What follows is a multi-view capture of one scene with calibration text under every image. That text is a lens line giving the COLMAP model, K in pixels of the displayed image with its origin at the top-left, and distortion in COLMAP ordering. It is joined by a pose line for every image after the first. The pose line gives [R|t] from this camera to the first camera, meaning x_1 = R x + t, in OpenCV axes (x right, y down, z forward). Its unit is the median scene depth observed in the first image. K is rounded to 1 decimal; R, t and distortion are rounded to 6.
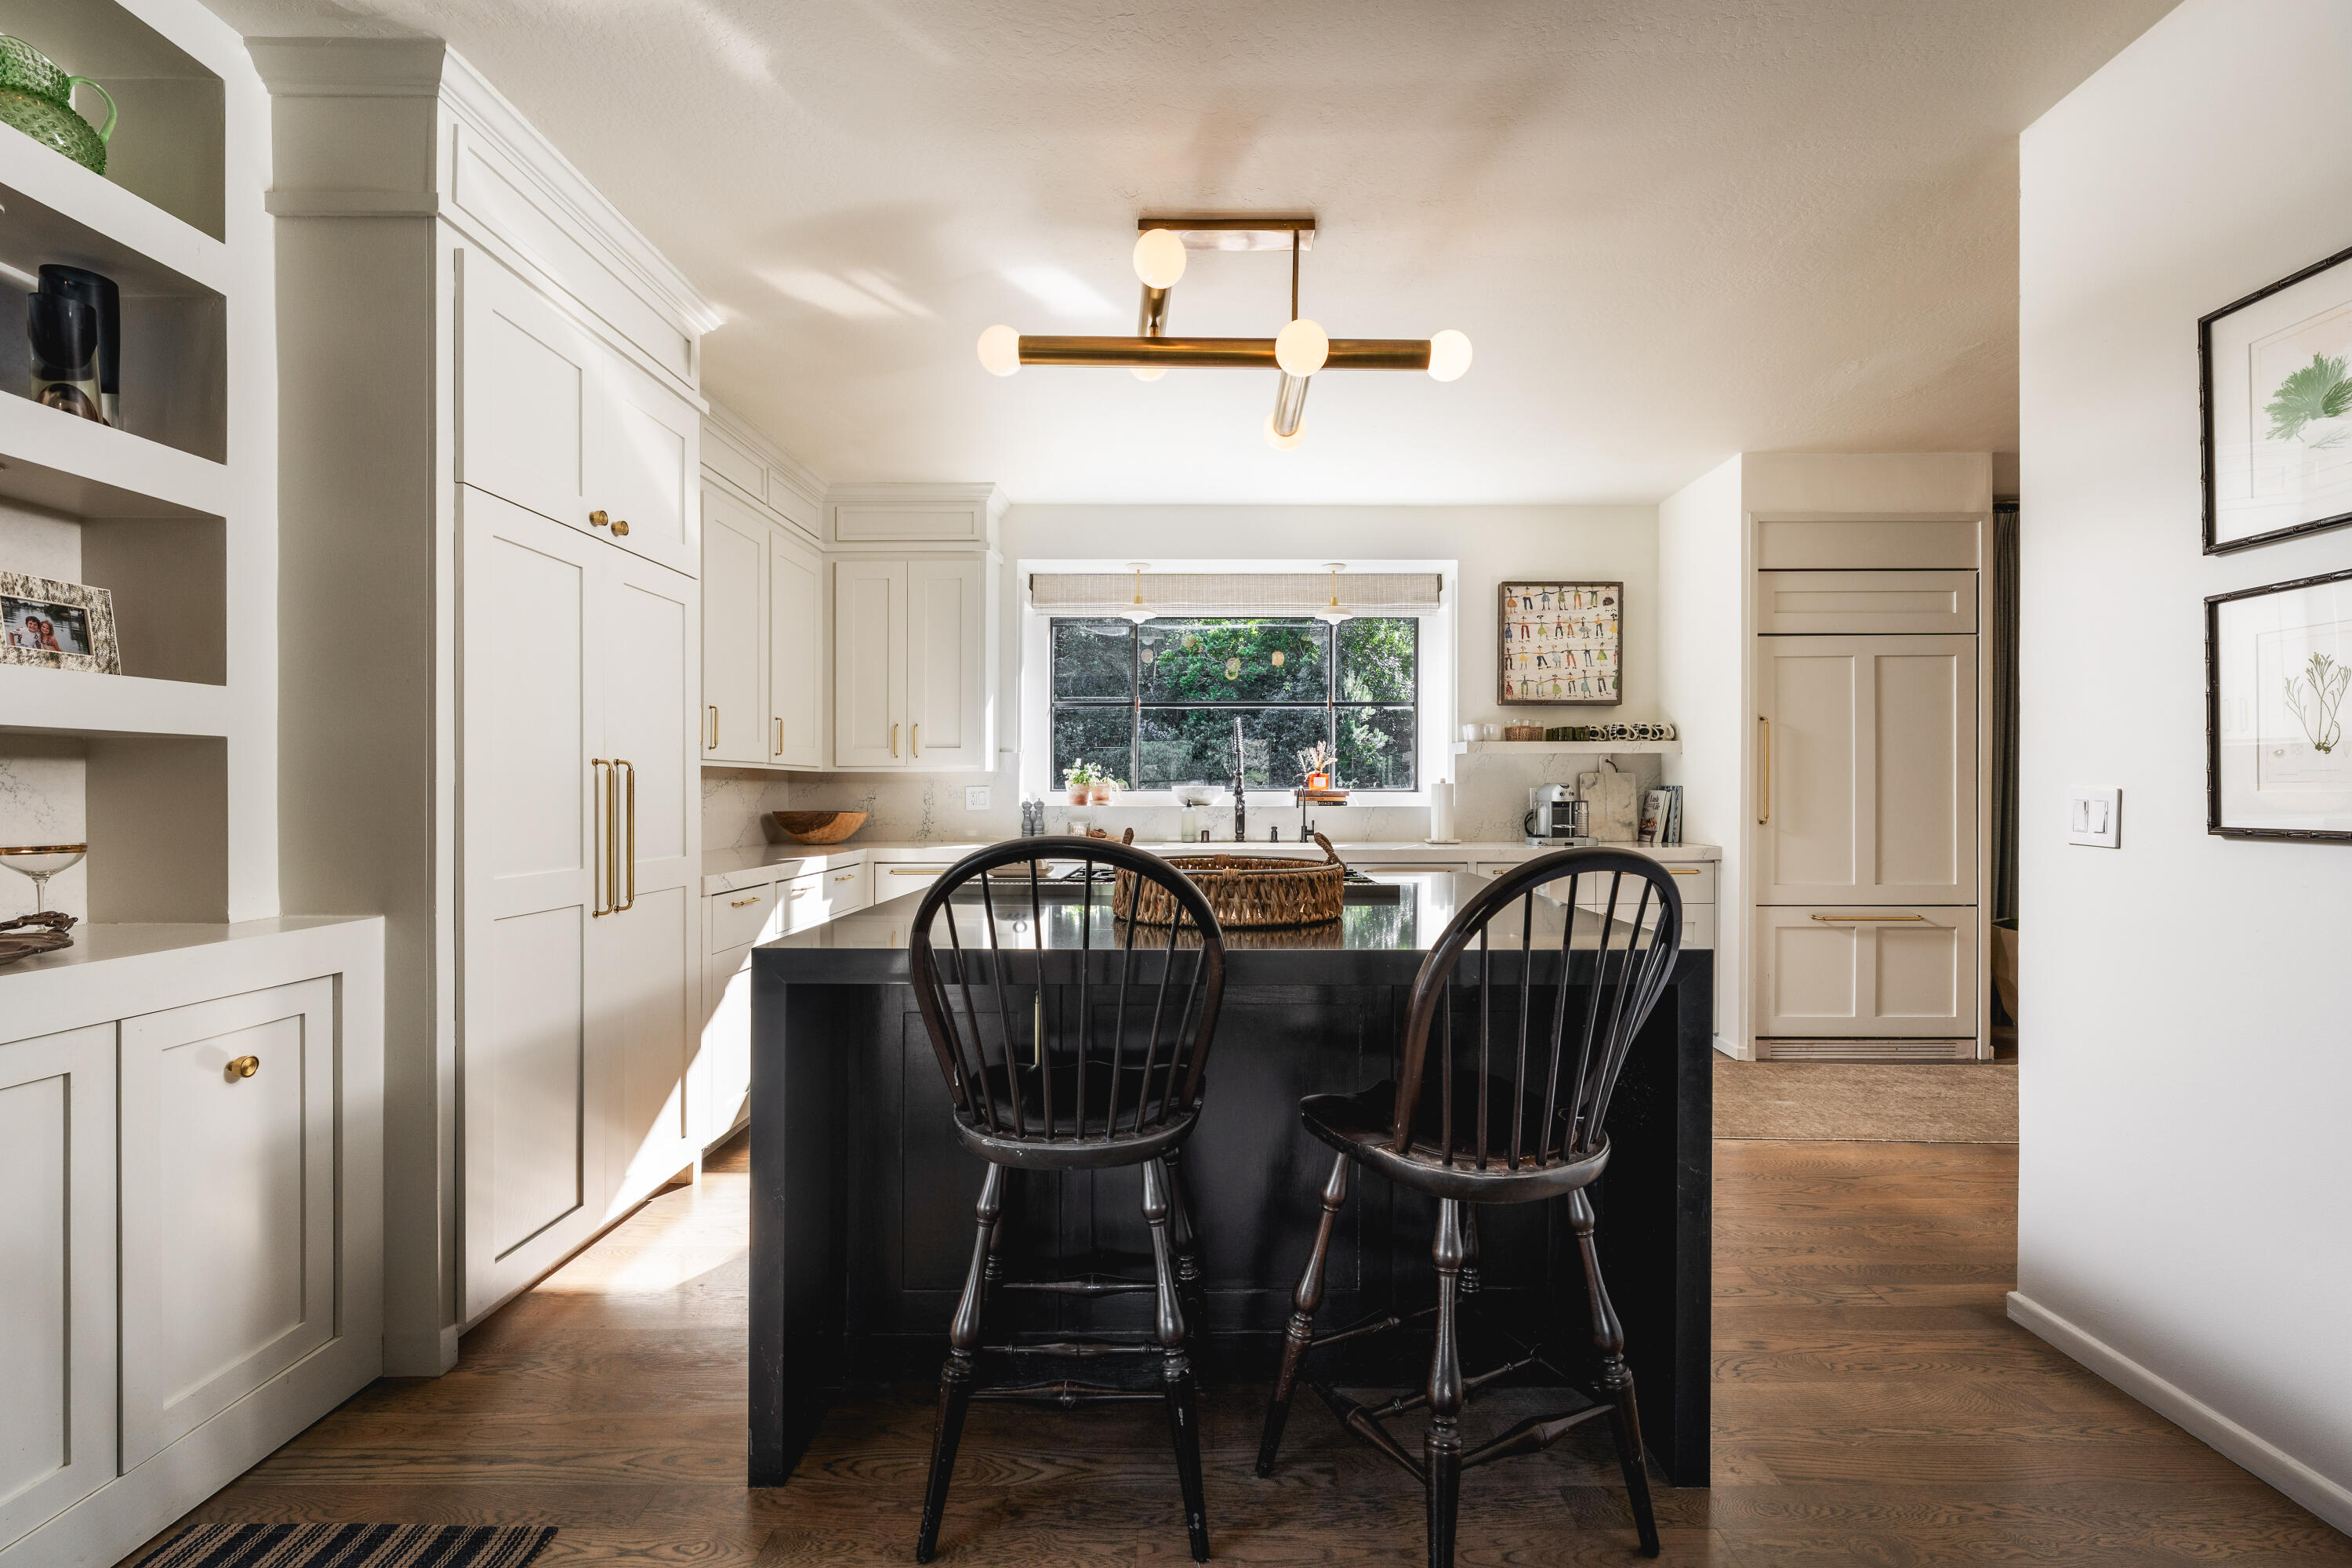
lens RADIAL K [[949.0, 0, 1178.1], [0, 949.0, 788.0], [0, 0, 1]] dist [-0.004265, -0.000077]
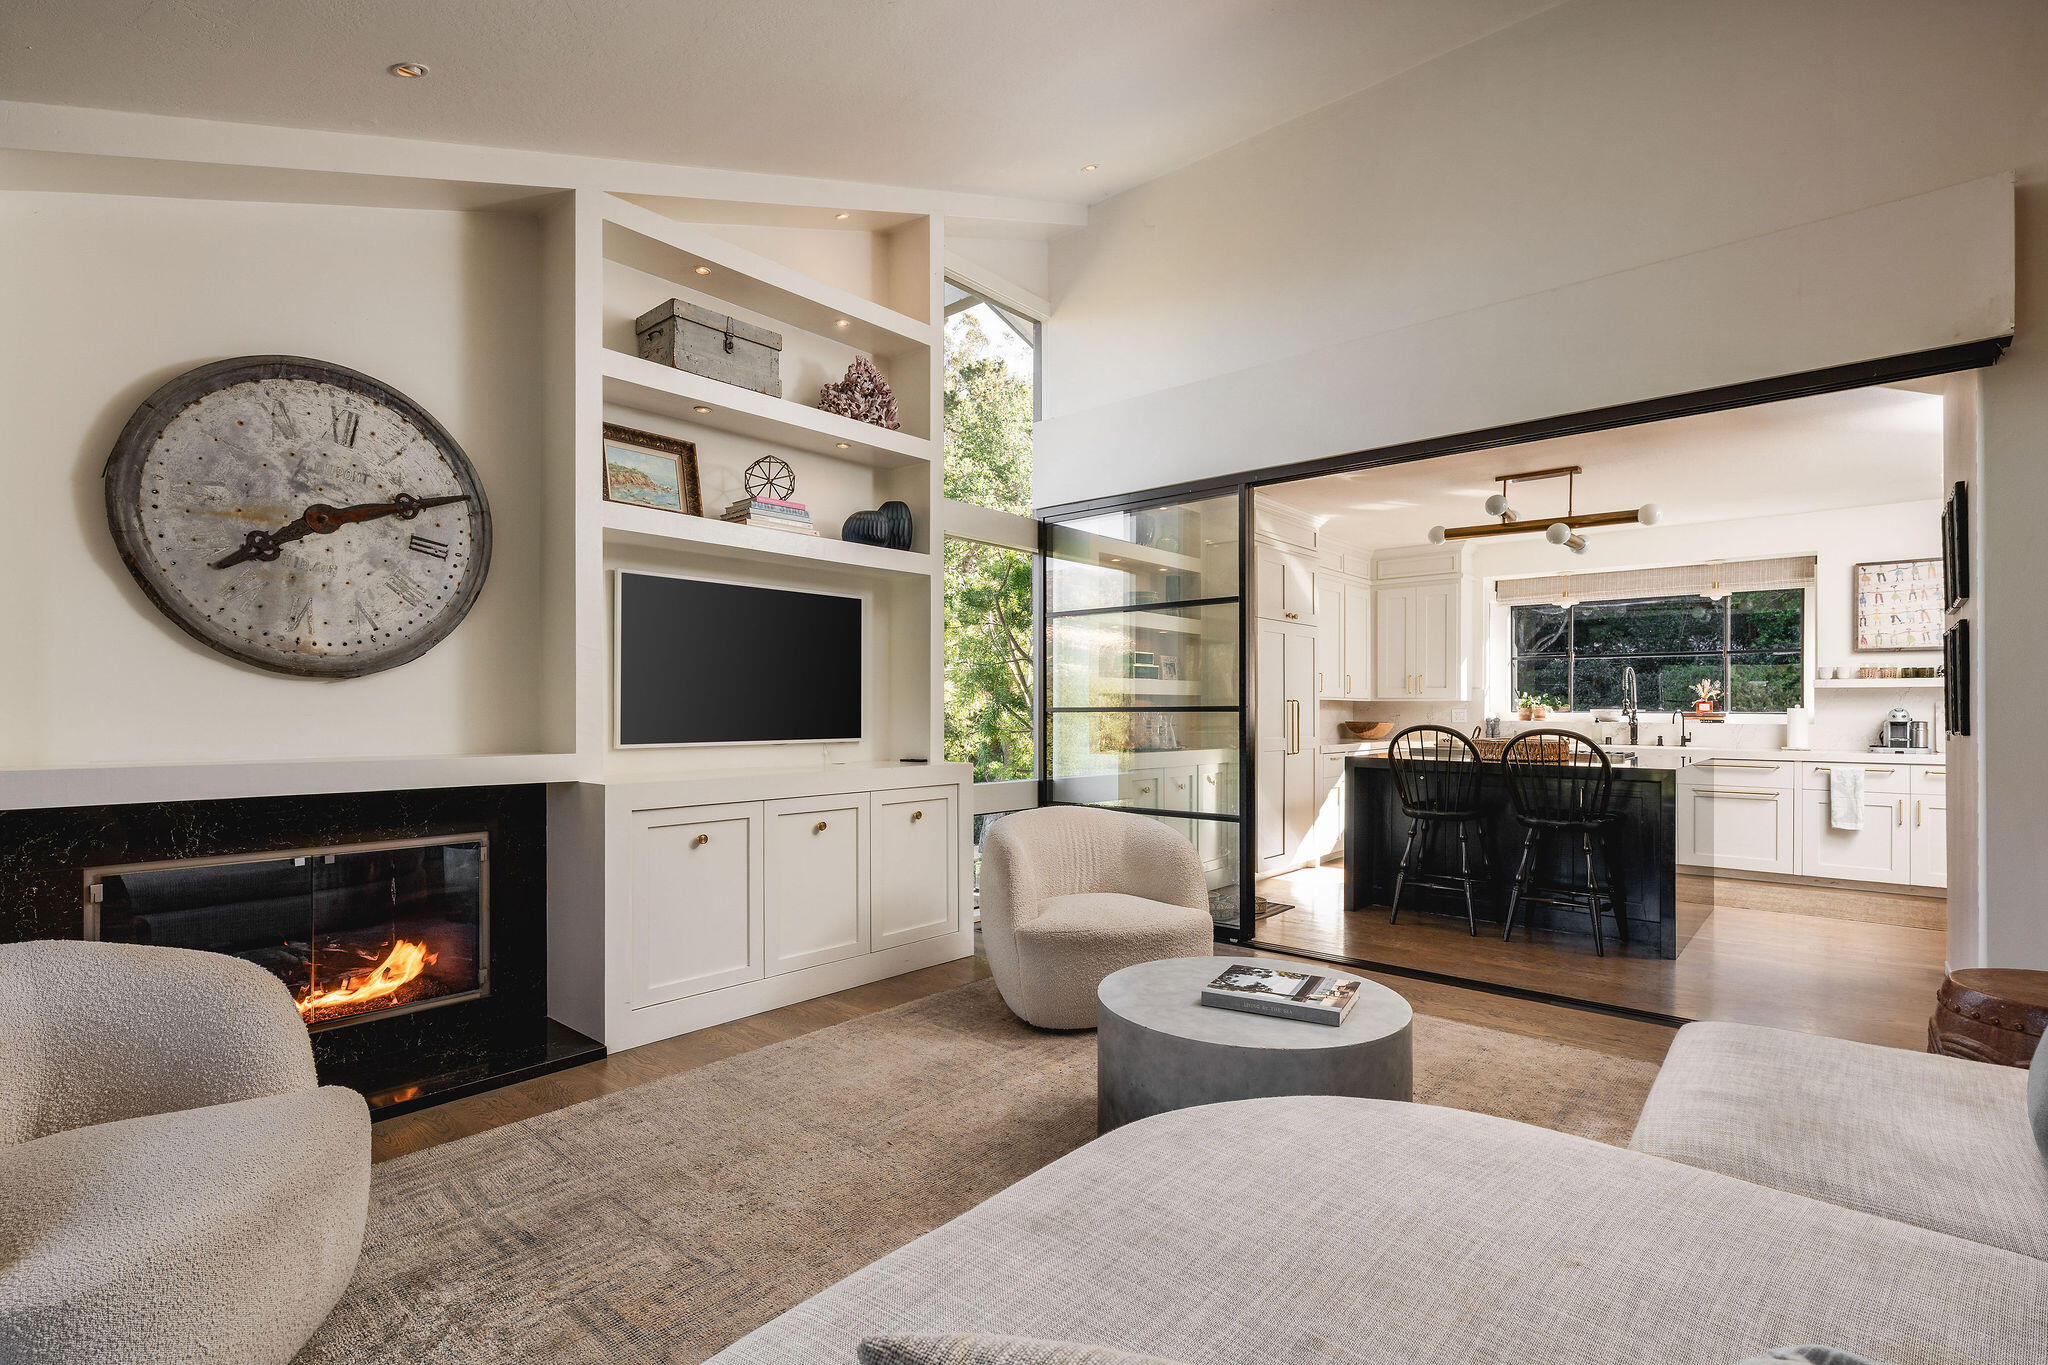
lens RADIAL K [[947.3, 0, 1031.0], [0, 947.3, 696.5], [0, 0, 1]] dist [-0.002005, -0.000422]
pose [[0.759058, -0.002971, -0.651016, 0.324932], [-0.002929, 0.999964, -0.007978, -0.008023], [0.651016, 0.007963, 0.759022, -0.836449]]
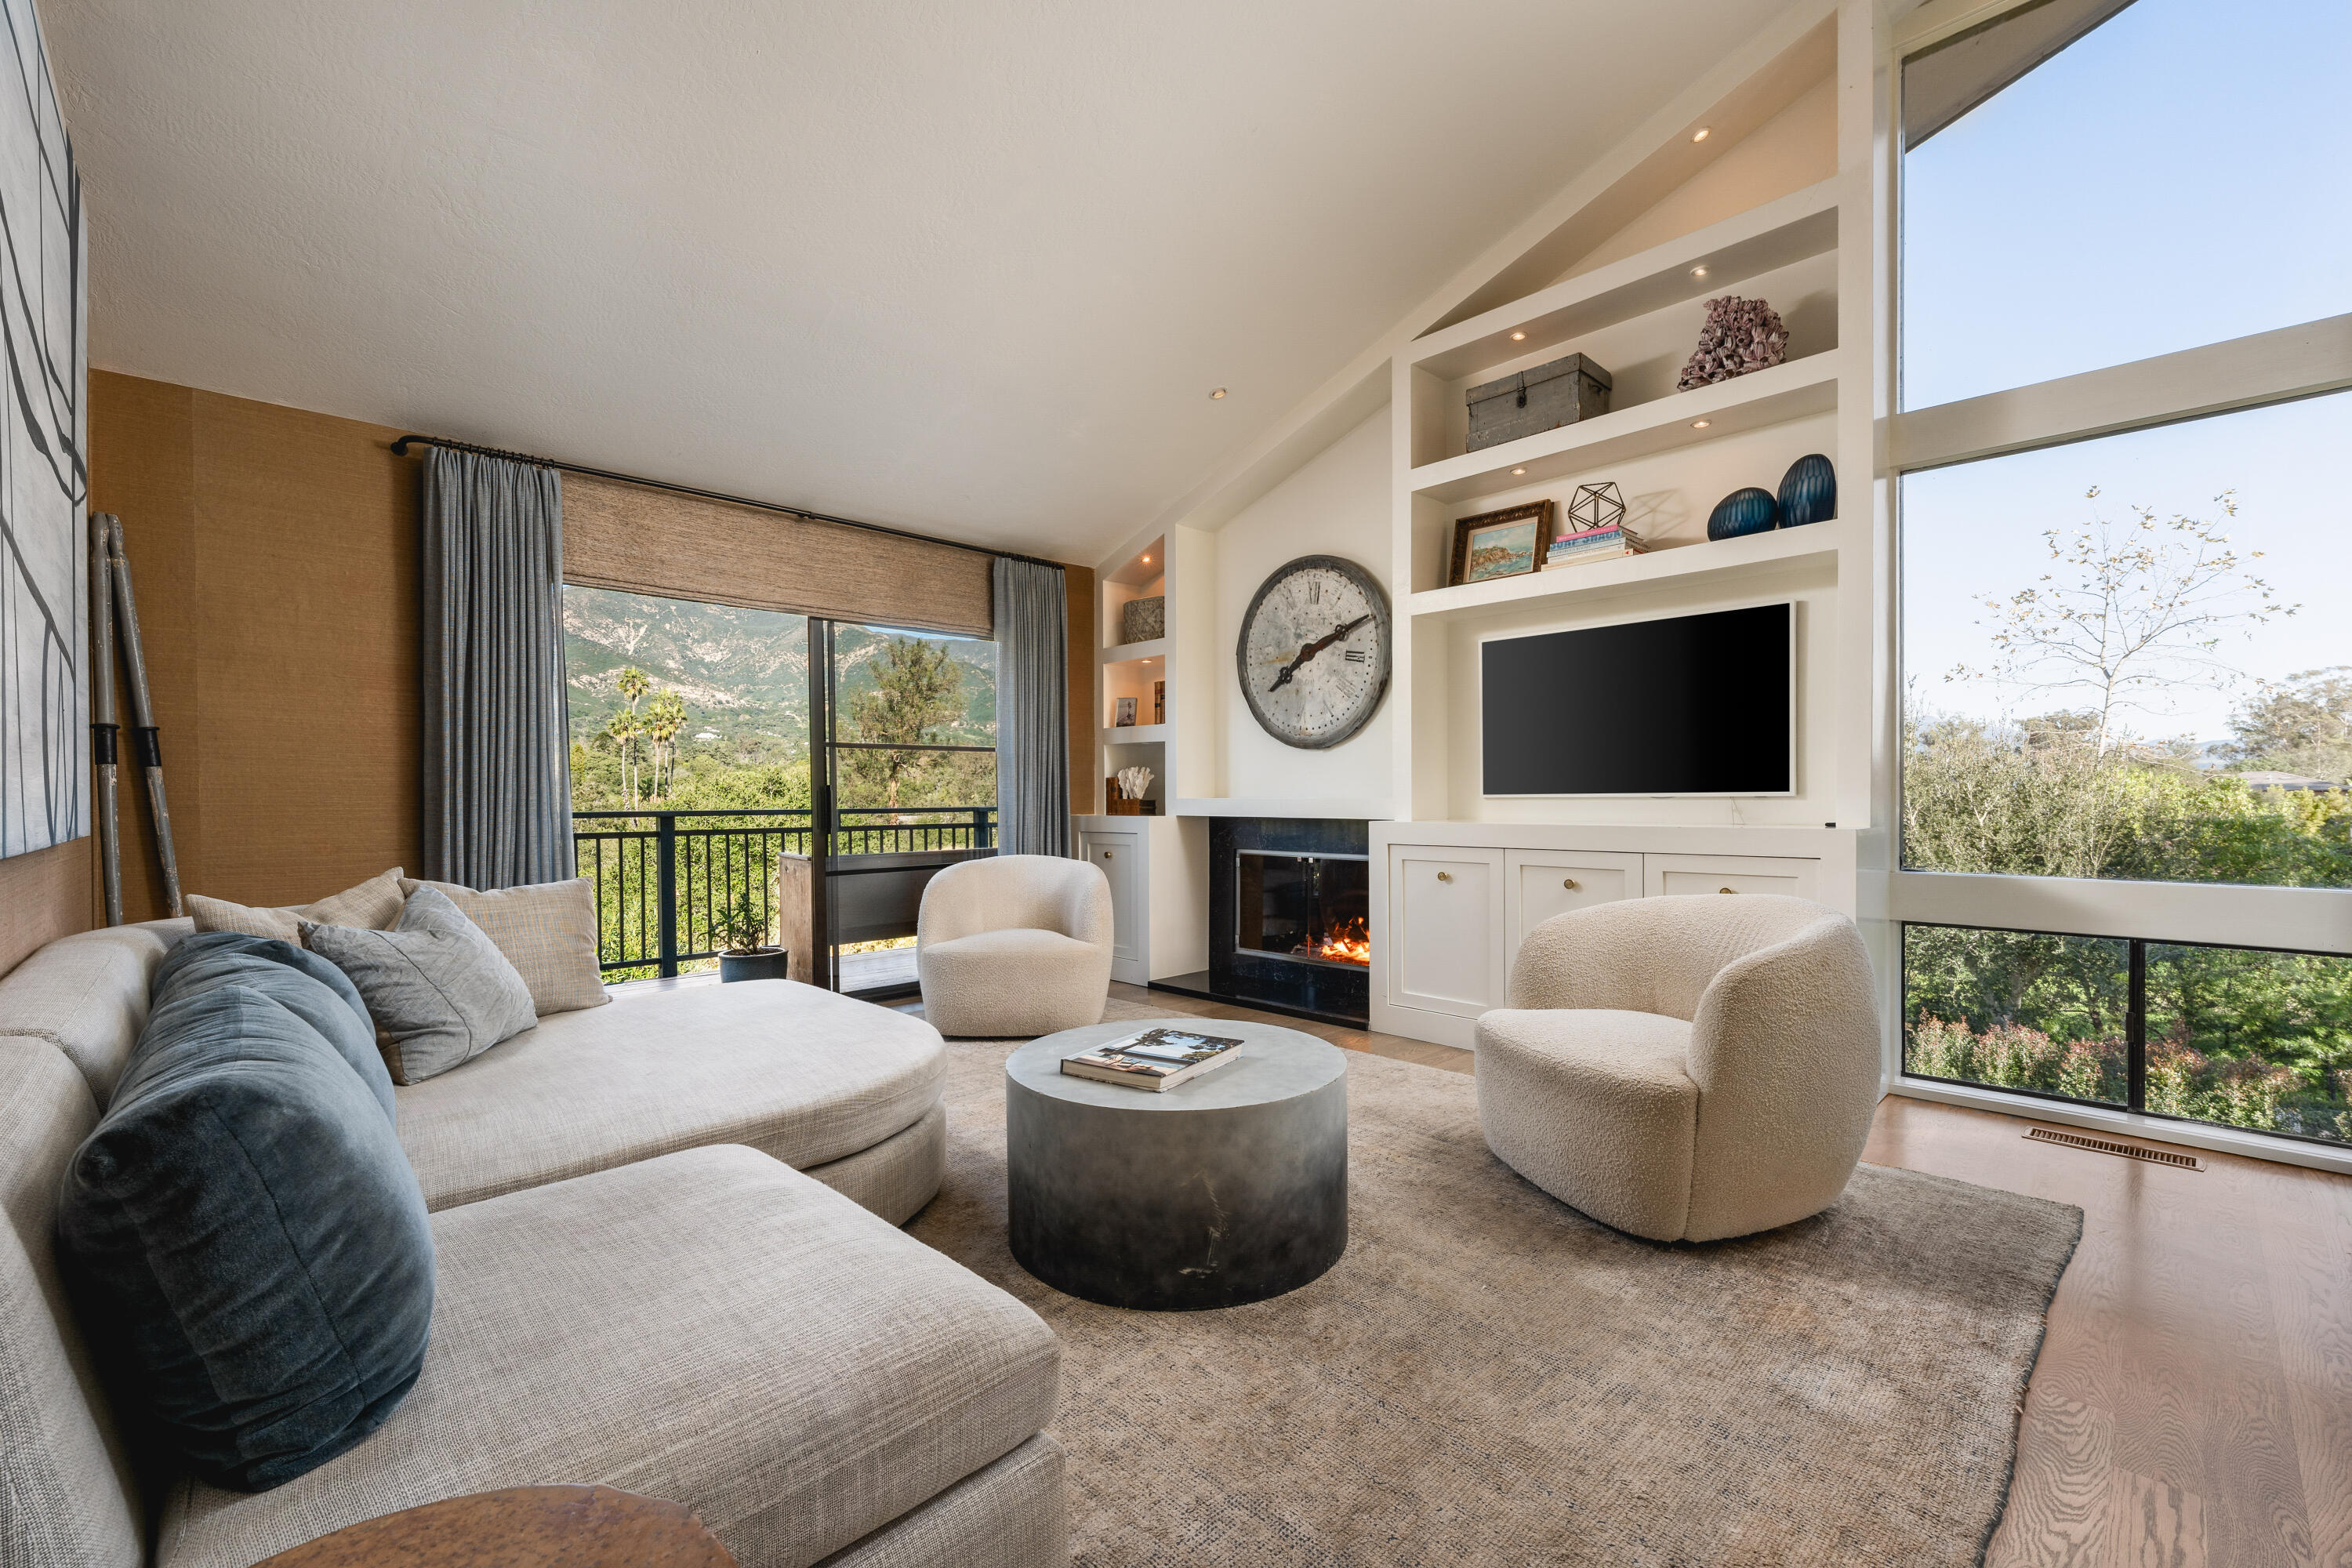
lens RADIAL K [[949.0, 0, 1179.6], [0, 949.0, 801.0], [0, 0, 1]] dist [-0.004265, -0.000077]
pose [[-0.708969, 0.000745, -0.705240, 0.508932], [0.002528, 0.999996, -0.001484, 0.110995], [0.705235, -0.002835, -0.708968, 1.452392]]
